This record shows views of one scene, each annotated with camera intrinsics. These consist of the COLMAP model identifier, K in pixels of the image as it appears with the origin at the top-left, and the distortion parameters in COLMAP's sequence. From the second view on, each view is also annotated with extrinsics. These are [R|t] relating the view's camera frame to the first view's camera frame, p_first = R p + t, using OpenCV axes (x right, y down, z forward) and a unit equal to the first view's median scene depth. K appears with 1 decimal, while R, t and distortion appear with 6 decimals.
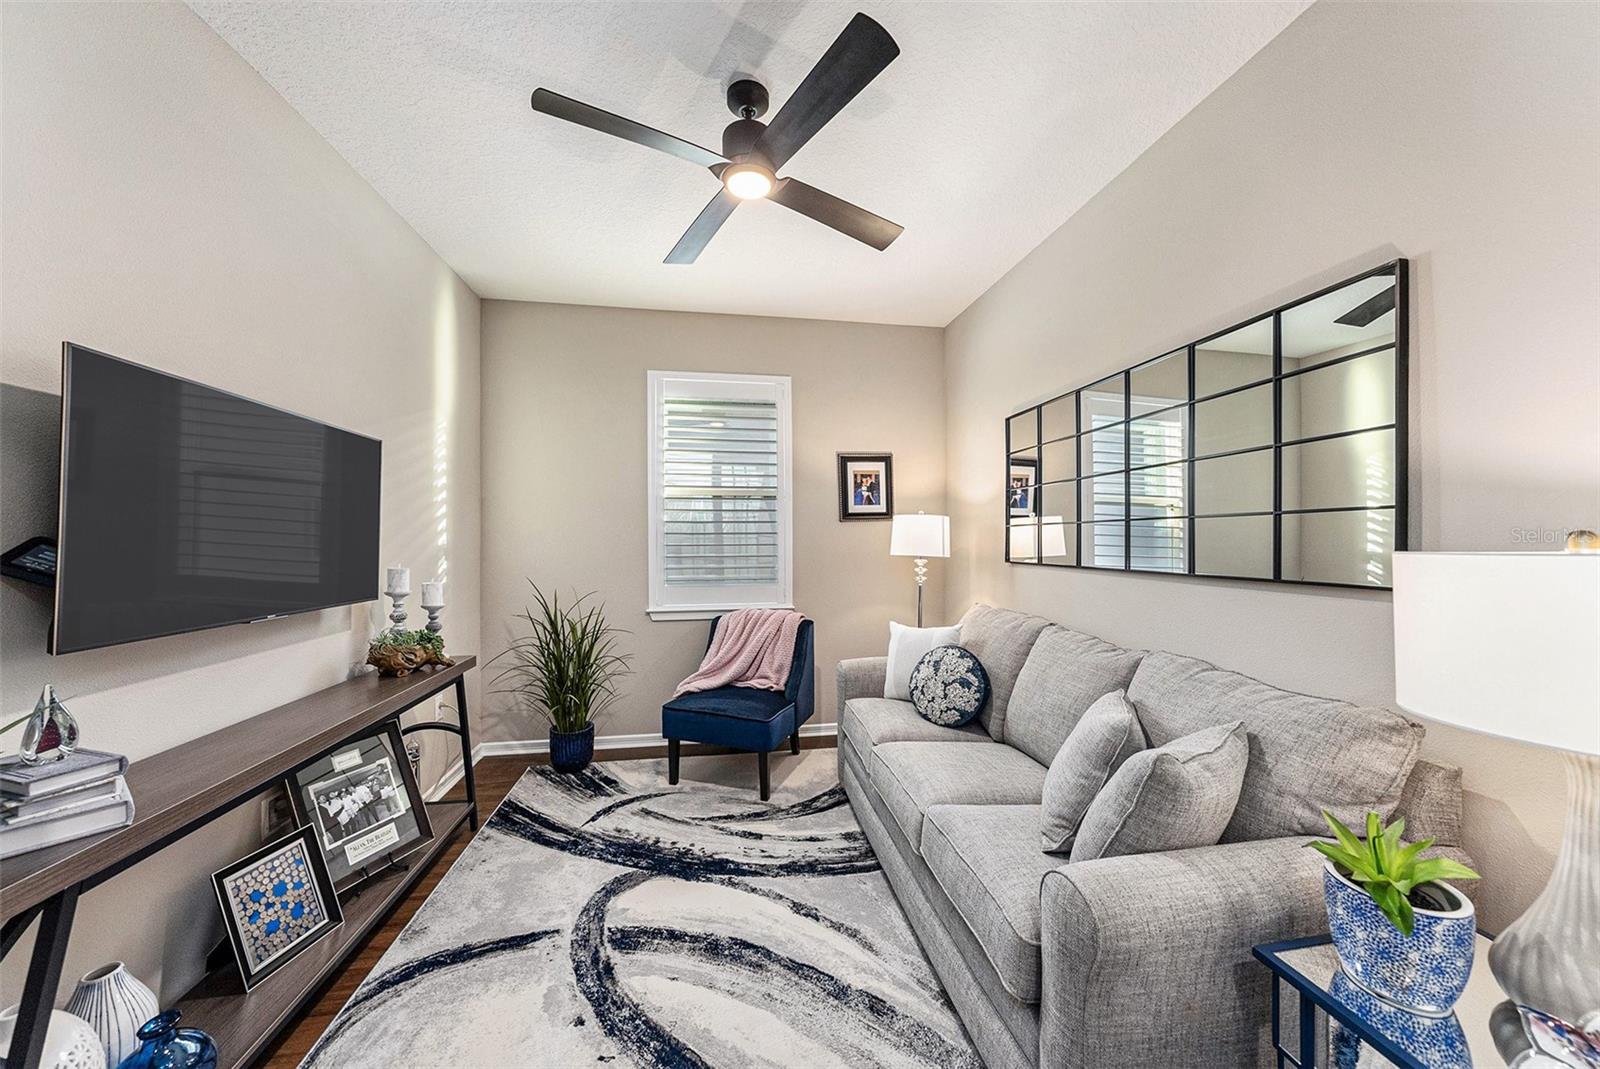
lens RADIAL K [[547.8, 0, 804.3], [0, 547.8, 530.9], [0, 0, 1]] dist [-0.021666, 0.014041]
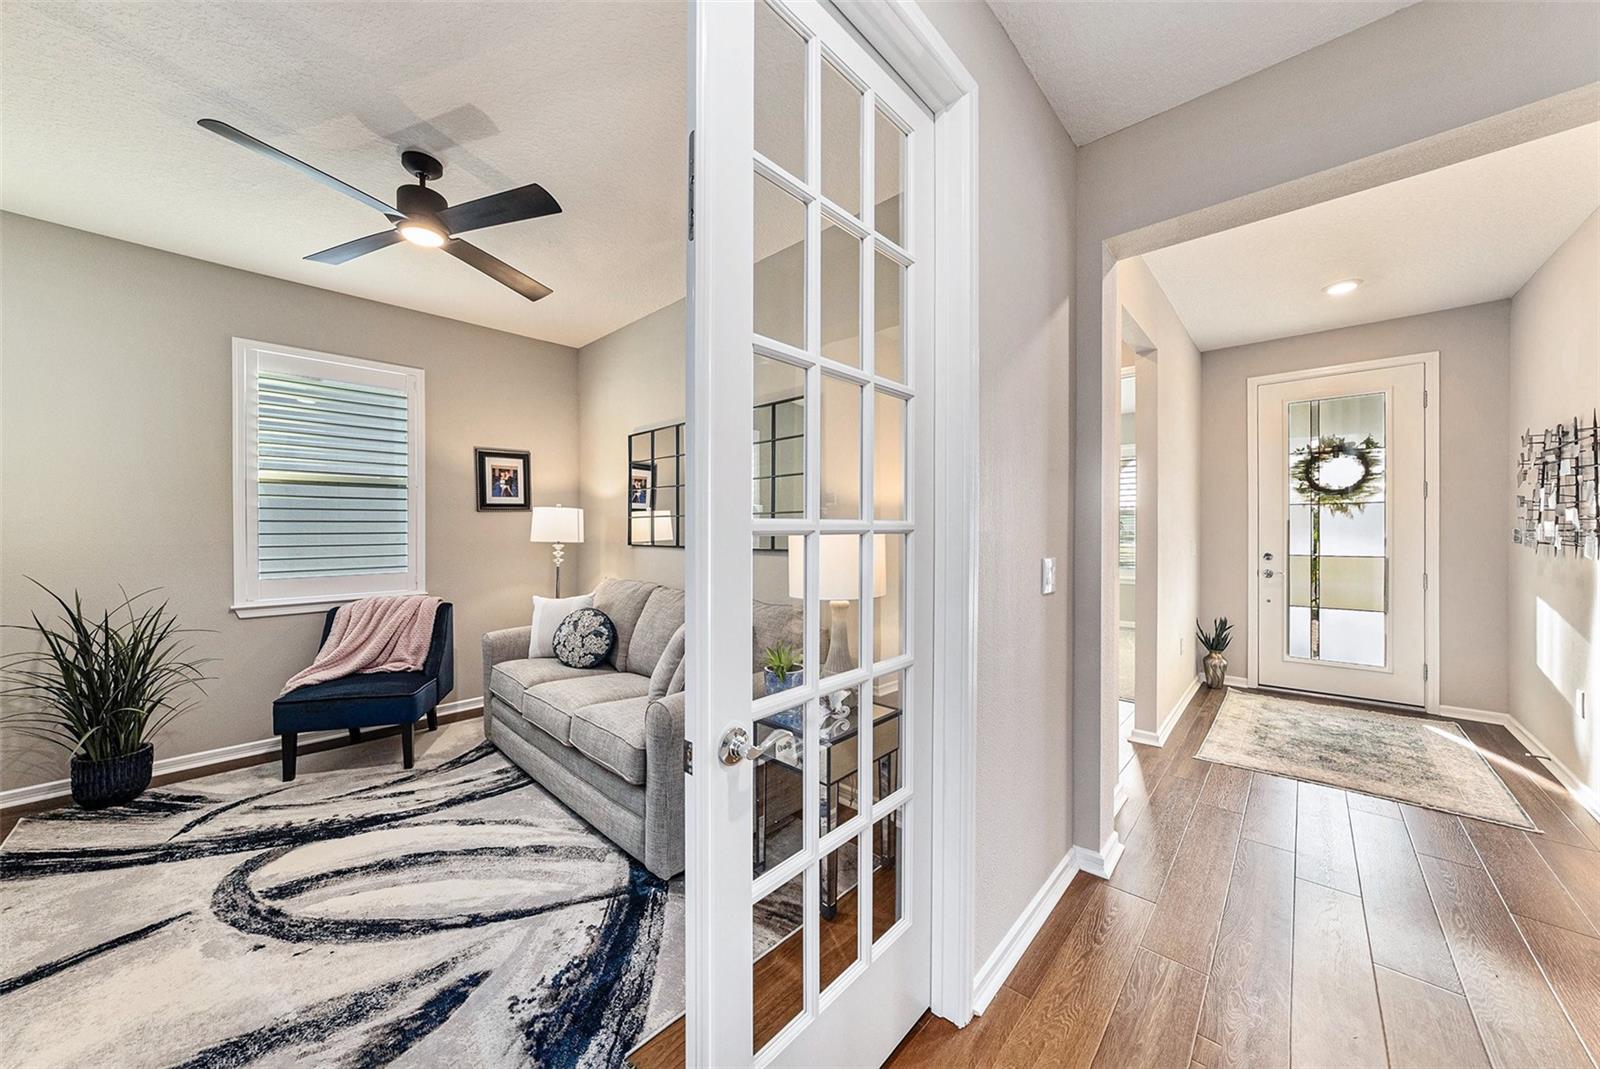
lens RADIAL K [[547.8, 0, 804.3], [0, 547.8, 530.9], [0, 0, 1]] dist [-0.021666, 0.014041]
pose [[0.788209, -0.002493, 0.615403, -0.118005], [-0.007801, 0.999871, 0.014042, 0.001823], [-0.615359, -0.015869, 0.788087, -0.329328]]
